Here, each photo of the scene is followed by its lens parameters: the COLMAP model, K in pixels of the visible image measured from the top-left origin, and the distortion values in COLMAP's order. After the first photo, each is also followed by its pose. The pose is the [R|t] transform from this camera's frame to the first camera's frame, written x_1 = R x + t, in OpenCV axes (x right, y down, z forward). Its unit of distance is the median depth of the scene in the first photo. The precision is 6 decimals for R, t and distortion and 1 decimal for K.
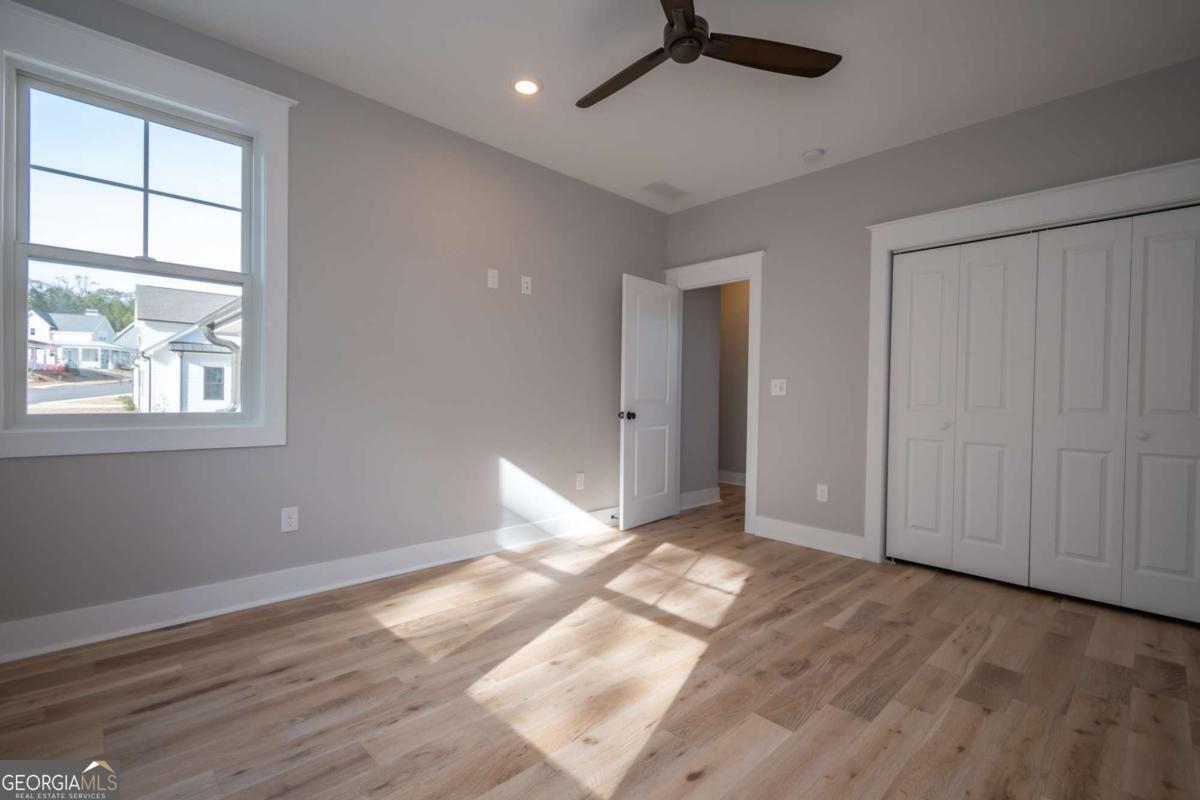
lens RADIAL K [[532.7, 0, 605.4], [0, 532.7, 400.5], [0, 0, 1]] dist [0.012527, -0.006676]
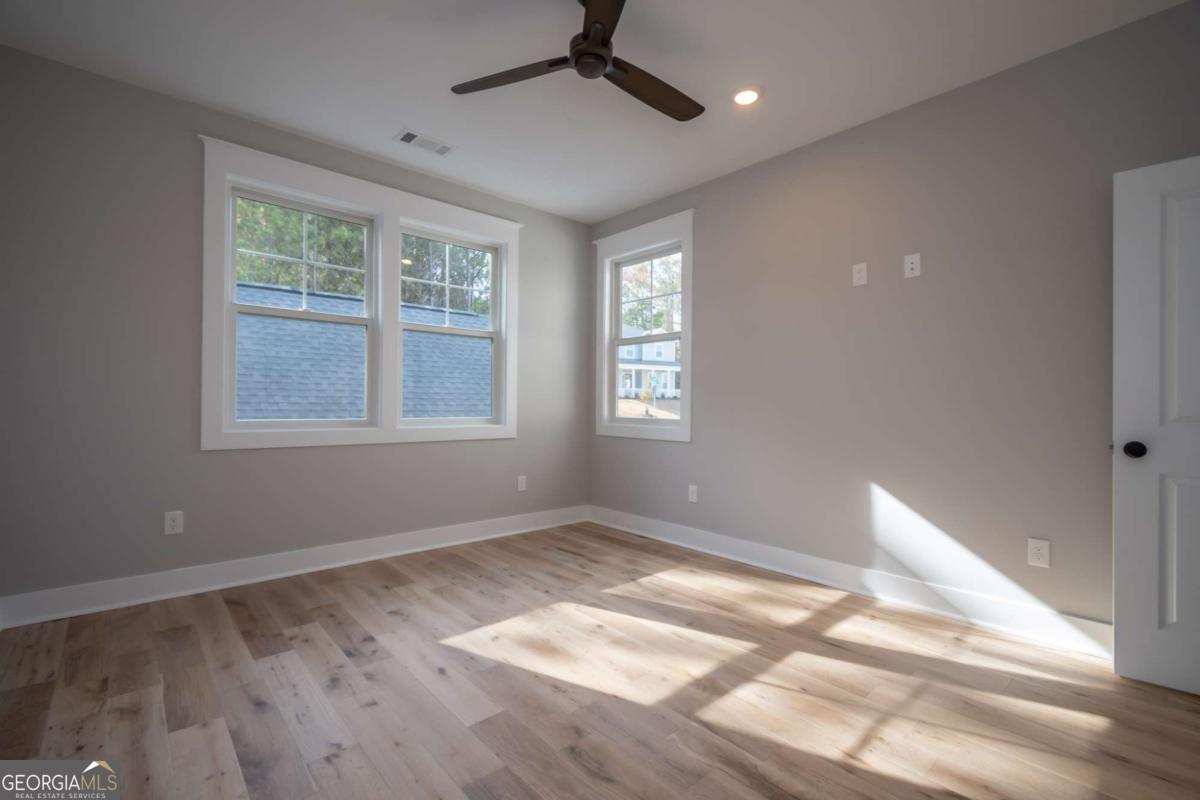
lens RADIAL K [[532.7, 0, 605.4], [0, 532.7, 400.5], [0, 0, 1]] dist [0.012527, -0.006676]
pose [[-0.033955, -0.020709, -0.999209, 0.947630], [-0.019409, 0.999610, -0.020057, 0.003349], [0.999235, 0.018713, -0.034344, 0.879993]]
